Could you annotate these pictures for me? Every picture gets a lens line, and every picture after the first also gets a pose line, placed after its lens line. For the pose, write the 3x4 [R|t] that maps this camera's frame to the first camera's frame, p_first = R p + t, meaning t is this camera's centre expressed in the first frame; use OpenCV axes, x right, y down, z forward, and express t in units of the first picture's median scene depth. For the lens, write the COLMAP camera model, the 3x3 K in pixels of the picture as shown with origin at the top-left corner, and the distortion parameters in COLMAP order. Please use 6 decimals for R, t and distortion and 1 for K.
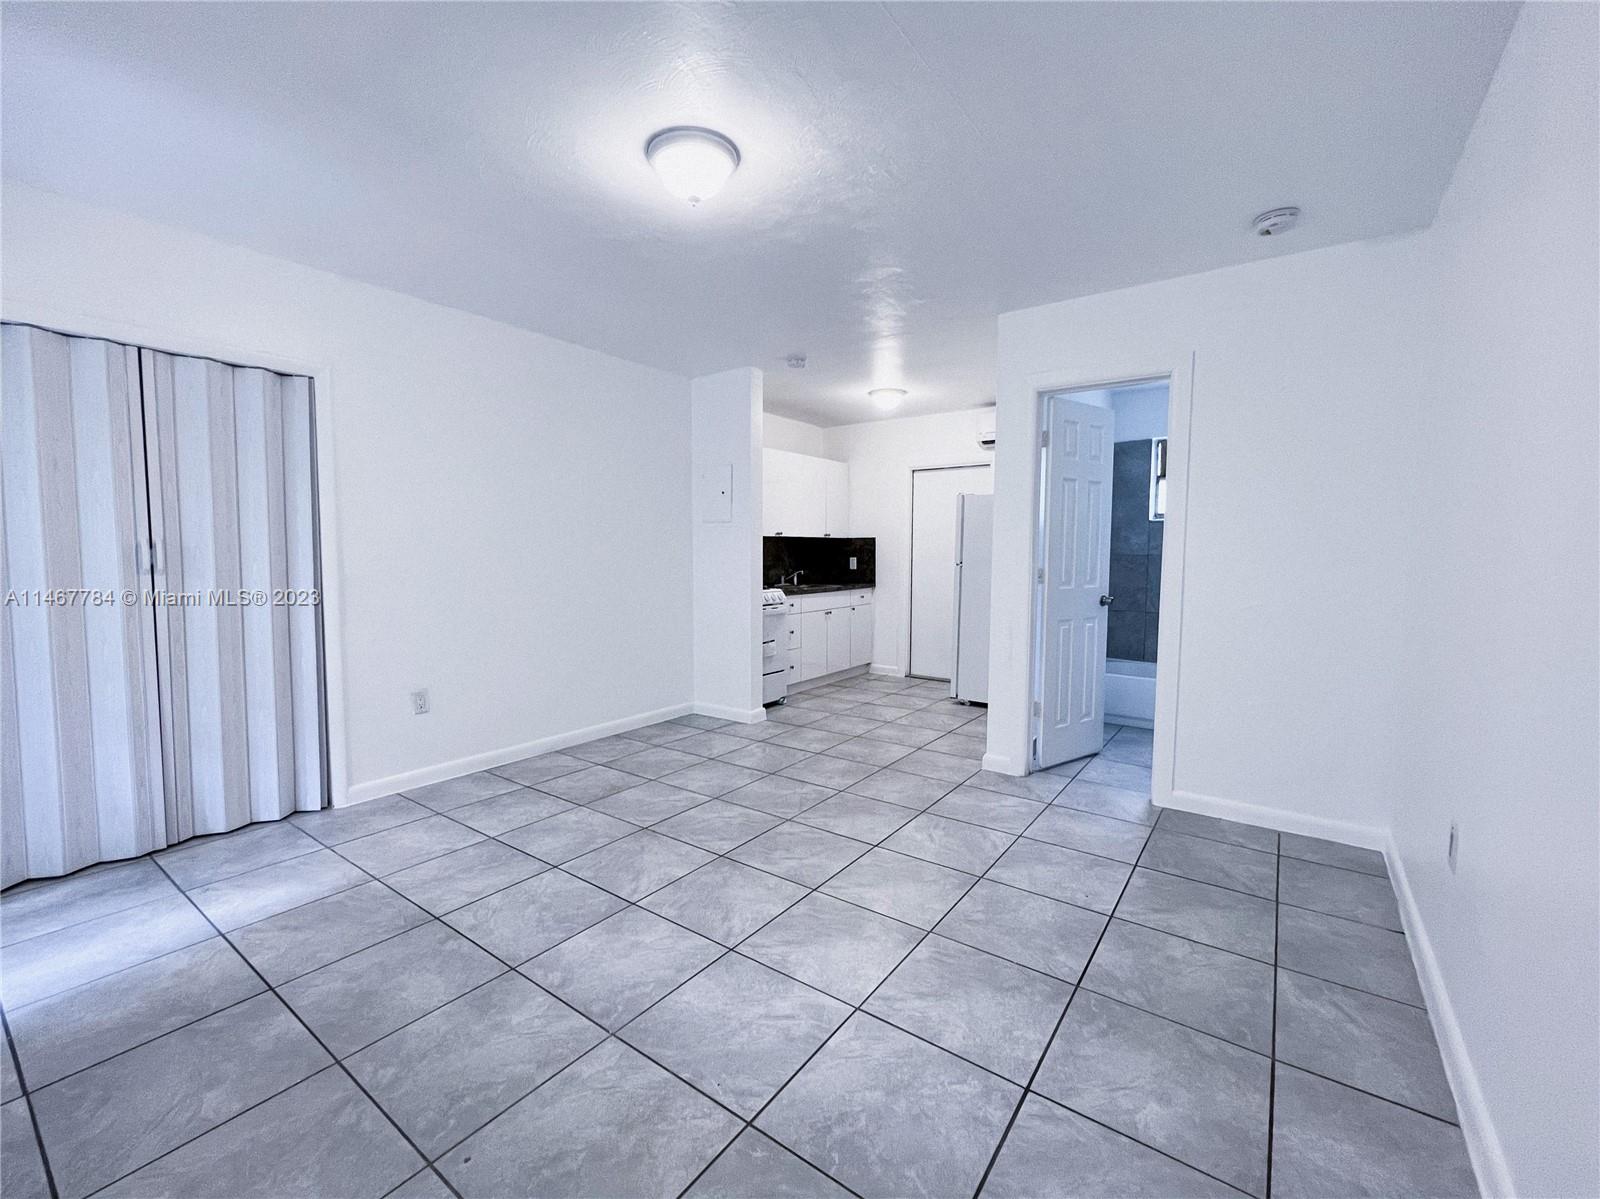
lens RADIAL K [[677.2, 0, 800.0], [0, 677.2, 599.5], [0, 0, 1]] dist [-0.000885, 0.000071]
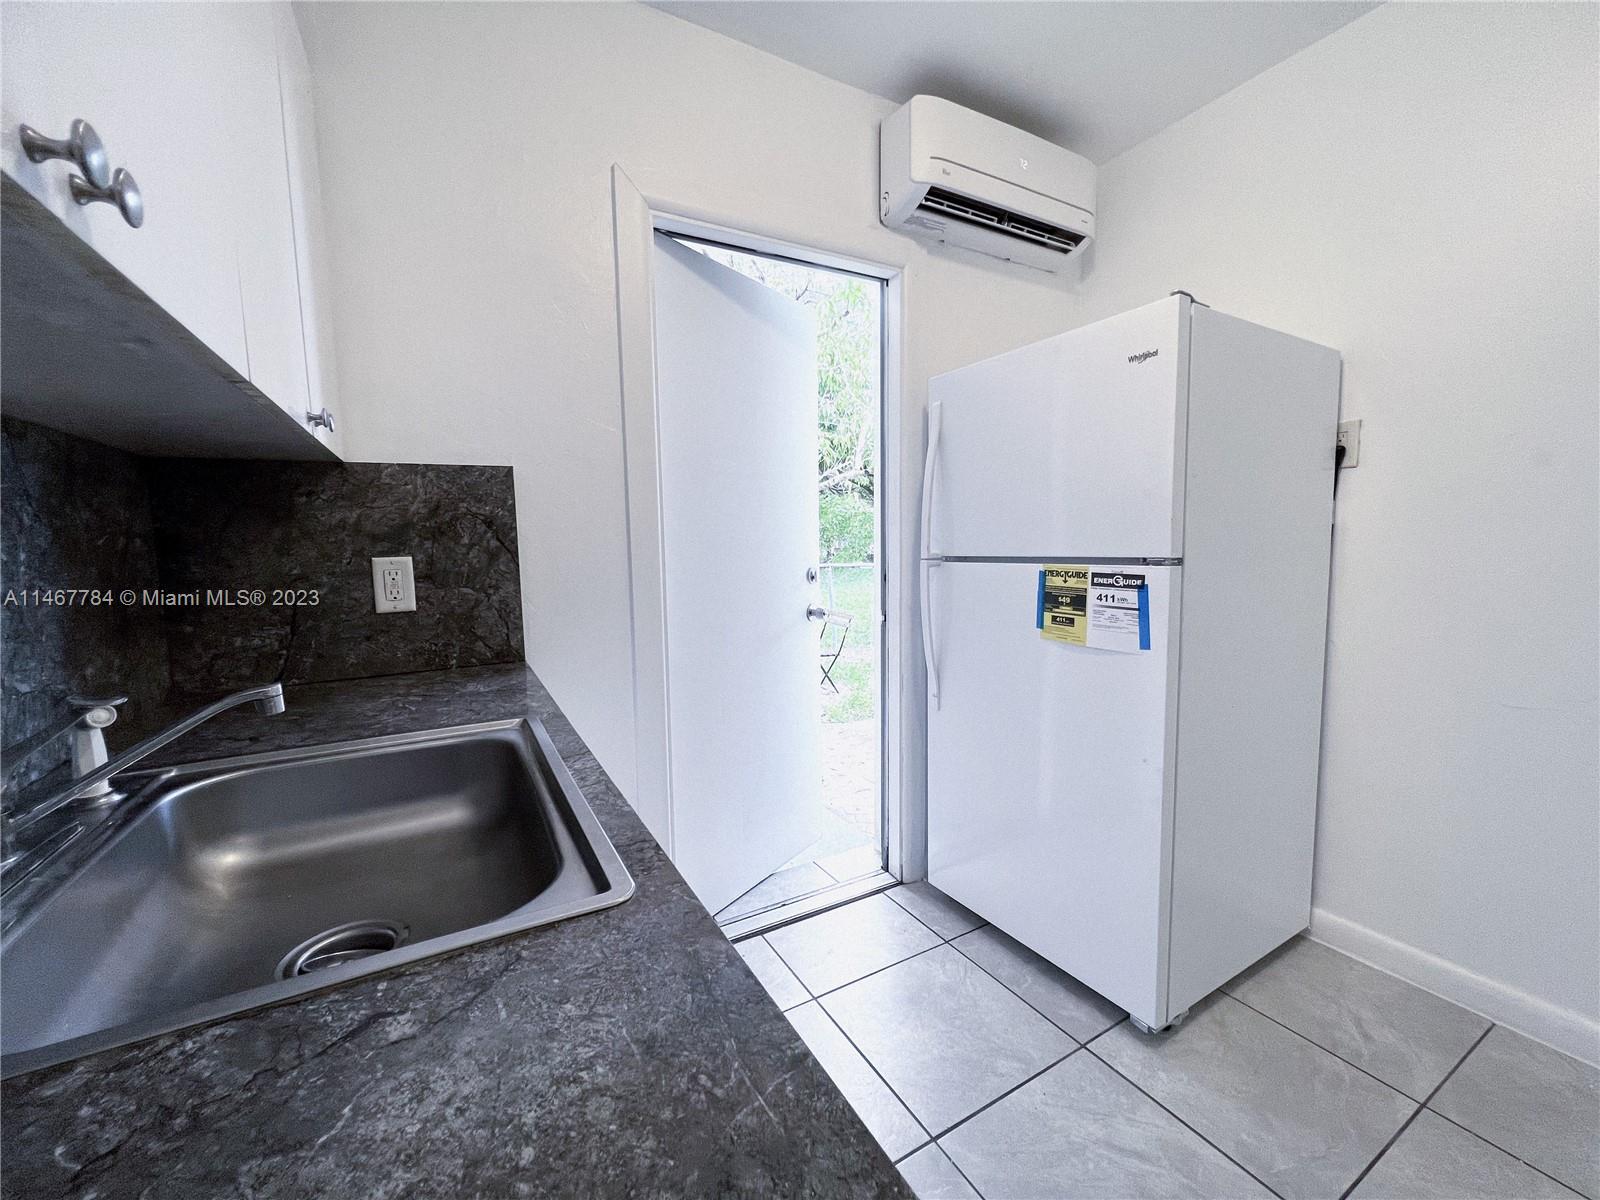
lens RADIAL K [[640.7, 0, 799.5], [0, 640.7, 597.2], [0, 0, 1]] dist [-0.000990, 0.000100]
pose [[0.419488, -0.095691, 0.902703, -0.086877], [0.086182, 0.994135, 0.065335, -0.089197], [-0.903661, 0.050390, 0.425275, 1.380888]]
